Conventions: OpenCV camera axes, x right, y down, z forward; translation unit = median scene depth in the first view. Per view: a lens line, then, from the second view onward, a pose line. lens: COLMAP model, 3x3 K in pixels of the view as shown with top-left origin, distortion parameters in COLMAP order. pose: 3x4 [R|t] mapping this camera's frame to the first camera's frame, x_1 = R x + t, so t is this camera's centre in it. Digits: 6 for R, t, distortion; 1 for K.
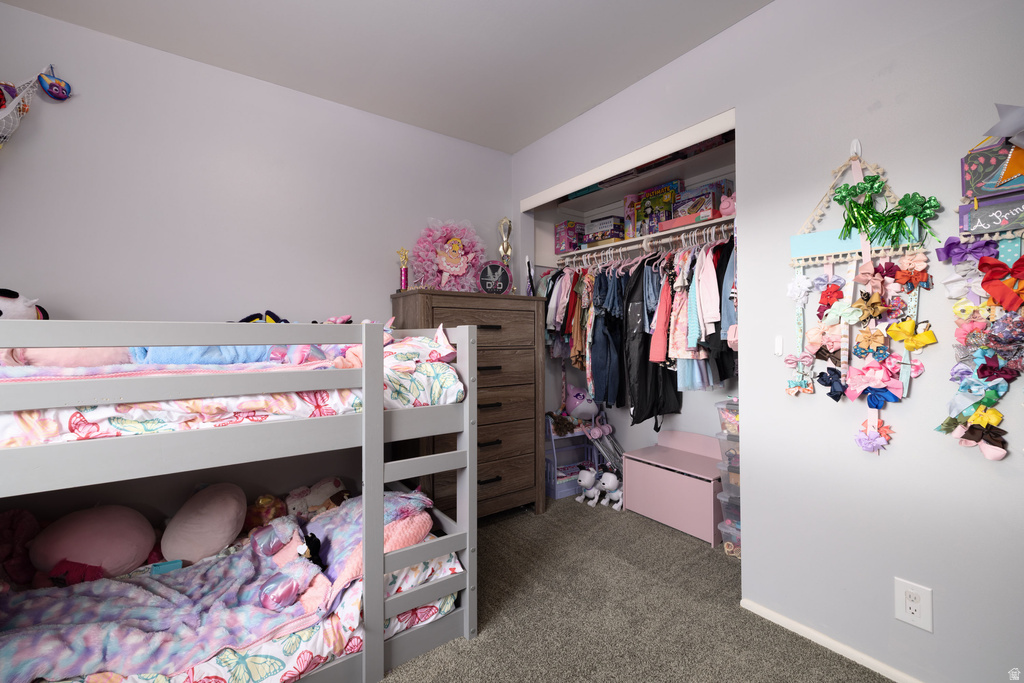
lens RADIAL K [[431.1, 0, 509.9], [0, 431.1, 333.7], [0, 0, 1]] dist [0.000858, 0.000113]
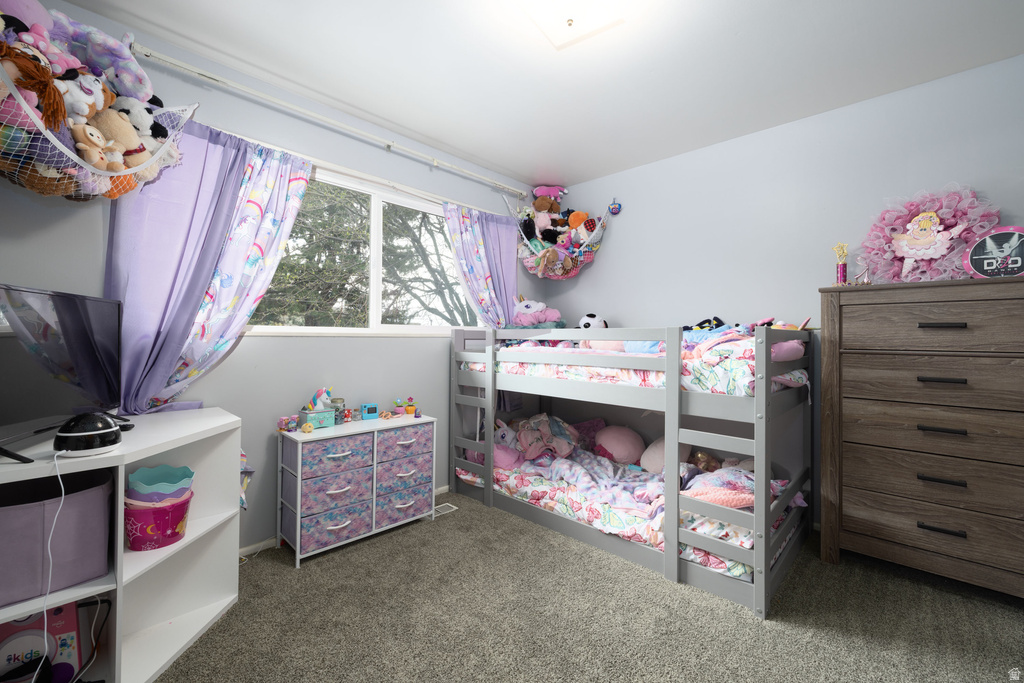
lens RADIAL K [[431.1, 0, 509.9], [0, 431.1, 333.7], [0, 0, 1]] dist [0.000858, 0.000113]
pose [[0.178925, -0.001175, -0.983862, 0.900687], [0.000251, 0.999999, -0.001149, -0.000245], [0.983863, -0.000041, 0.178926, 0.204206]]
